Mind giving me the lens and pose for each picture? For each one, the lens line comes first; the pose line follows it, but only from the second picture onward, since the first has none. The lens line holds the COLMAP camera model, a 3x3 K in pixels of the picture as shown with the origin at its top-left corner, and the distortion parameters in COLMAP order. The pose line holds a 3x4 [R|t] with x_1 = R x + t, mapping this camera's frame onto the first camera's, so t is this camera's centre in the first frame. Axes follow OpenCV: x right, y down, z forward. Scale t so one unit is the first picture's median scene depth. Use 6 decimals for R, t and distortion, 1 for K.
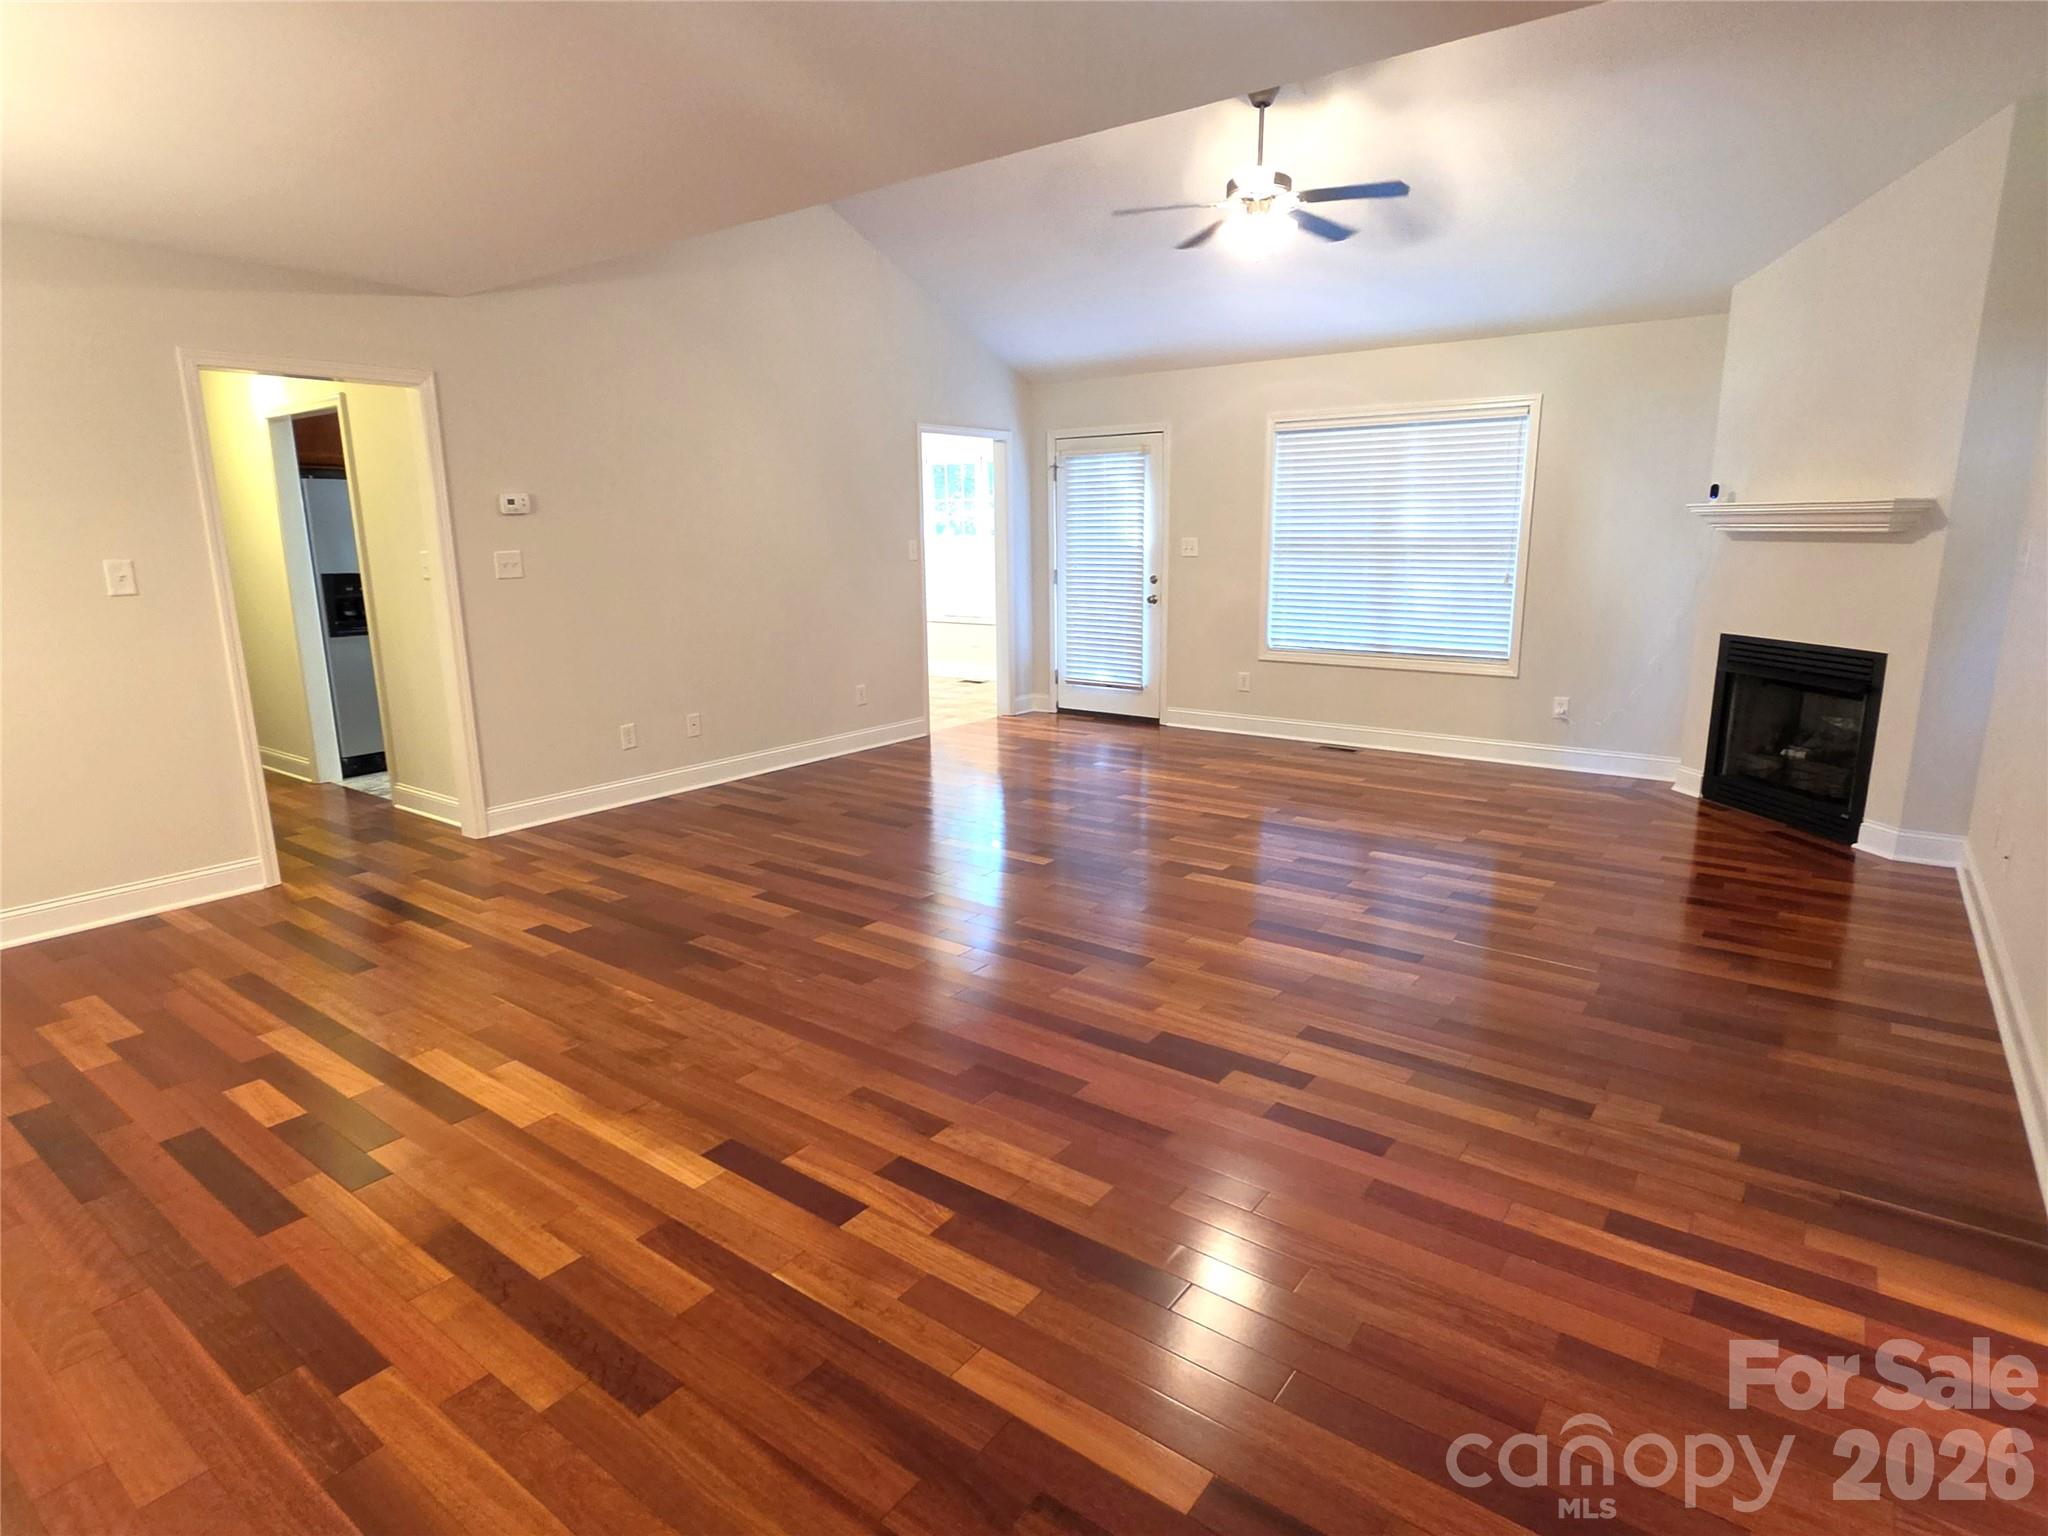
lens RADIAL K [[1101.0, 0, 1024.0], [0, 1101.0, 768.0], [0, 0, 1]] dist [-0.006324, -0.000109]
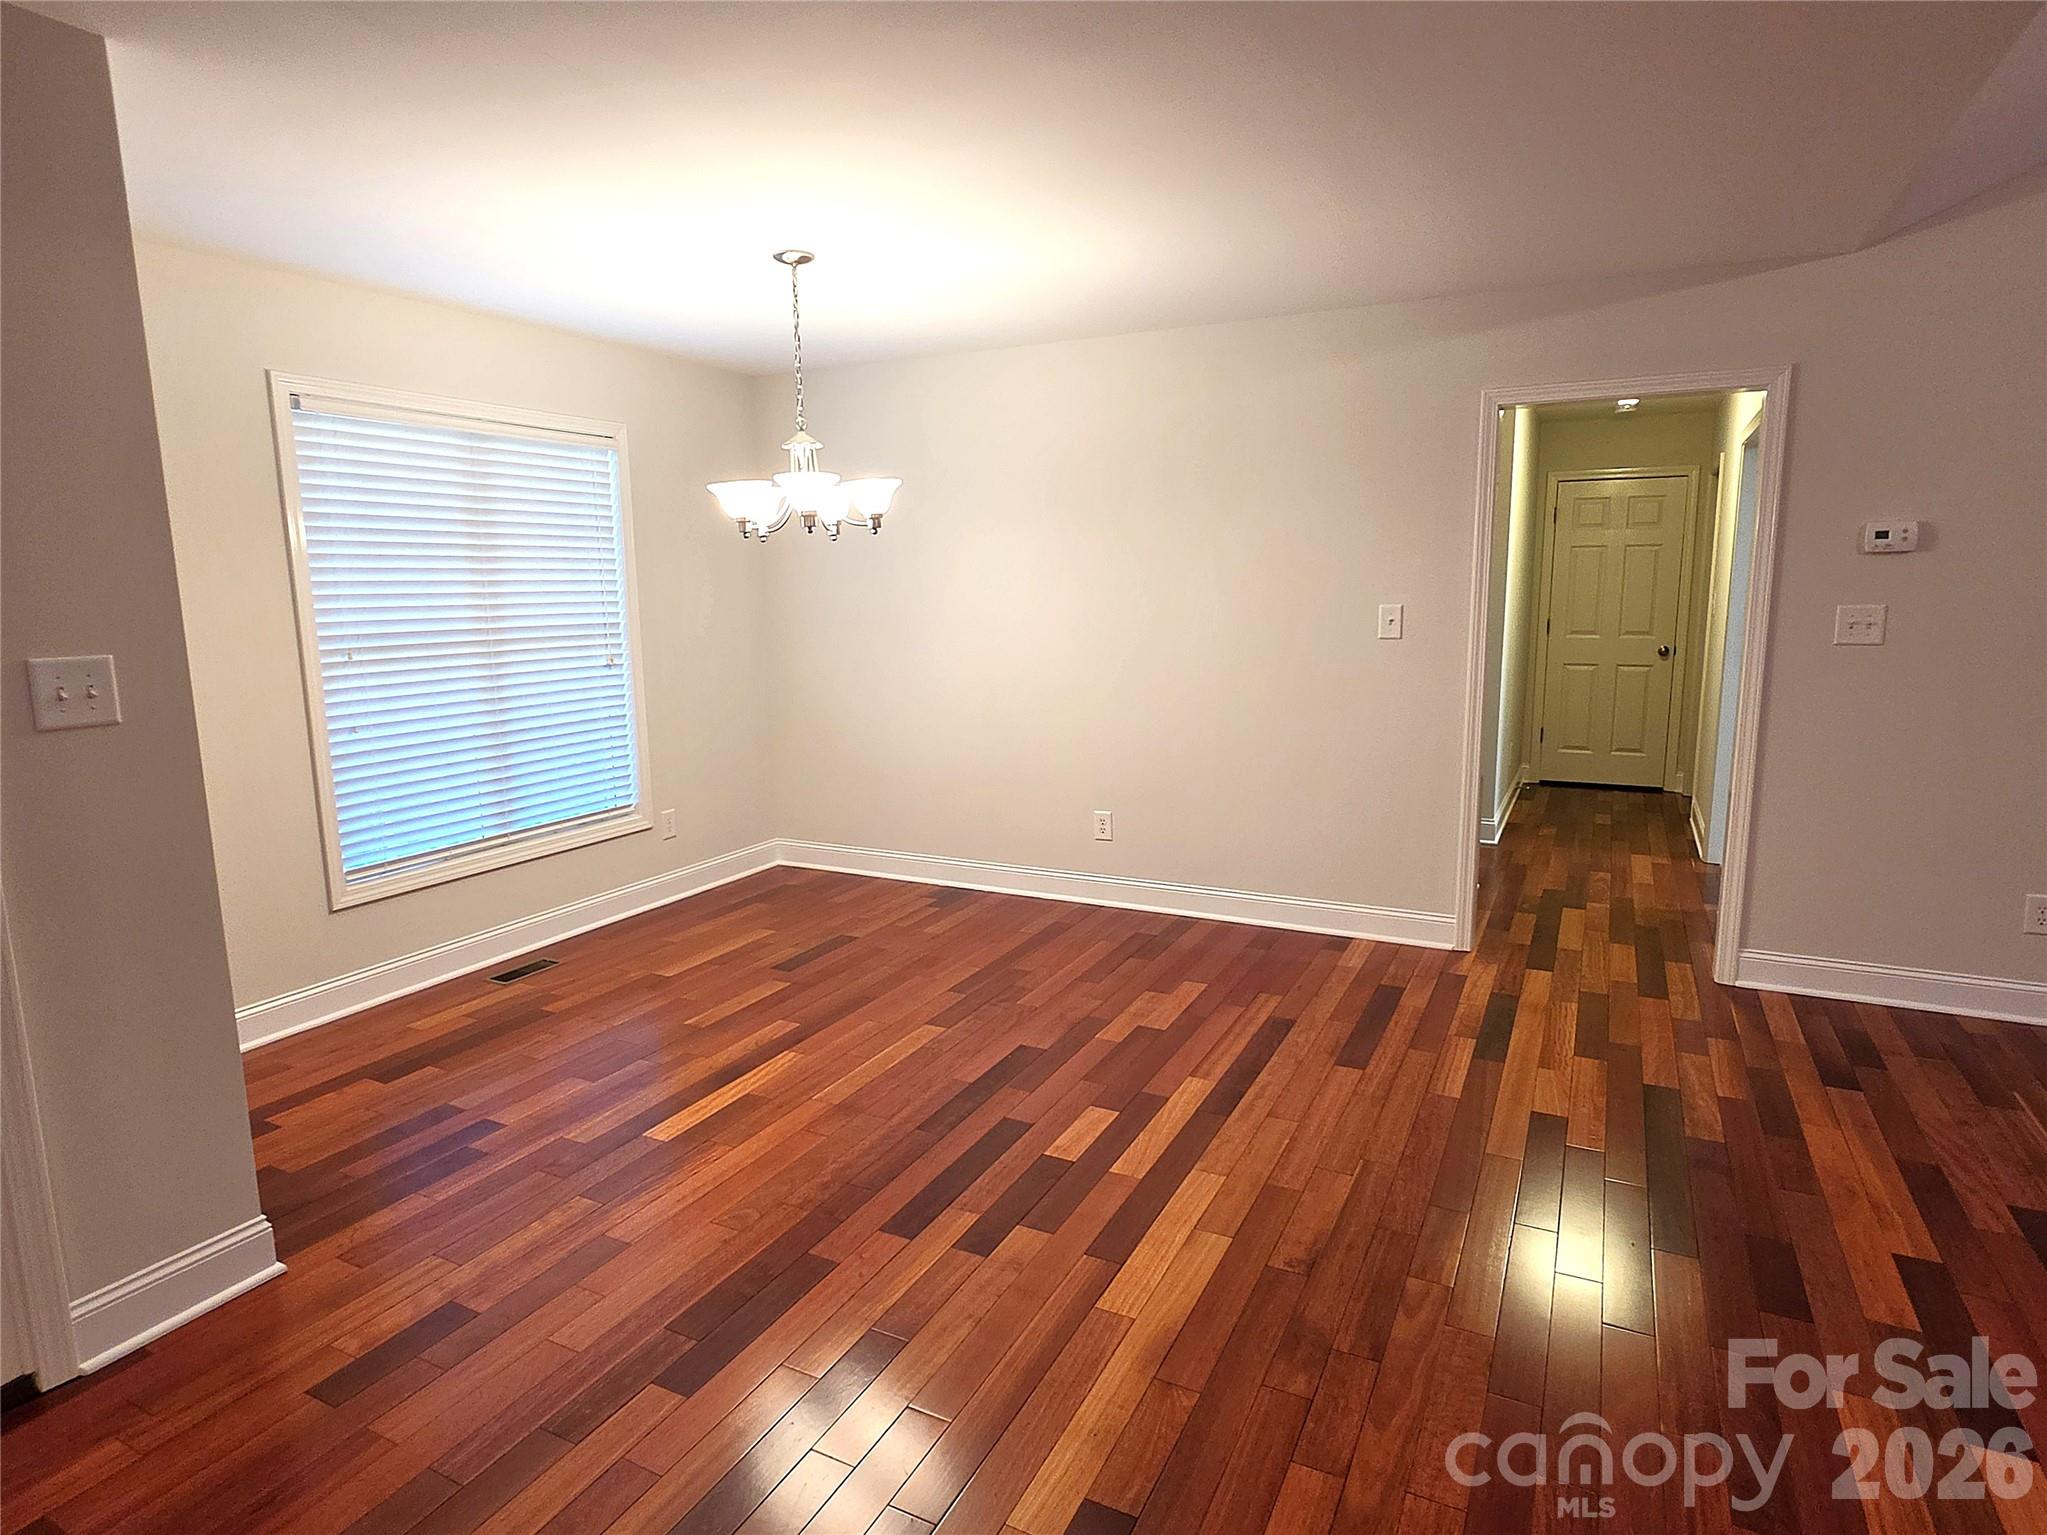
lens RADIAL K [[1132.9, 0, 1023.5], [0, 1132.9, 767.5], [0, 0, 1]] dist [-0.004455, -0.000773]
pose [[0.165901, 0.168588, -0.971625, 0.190392], [-0.198882, 0.970753, 0.134478, -0.110622], [0.965879, 0.170929, 0.194578, 0.457257]]
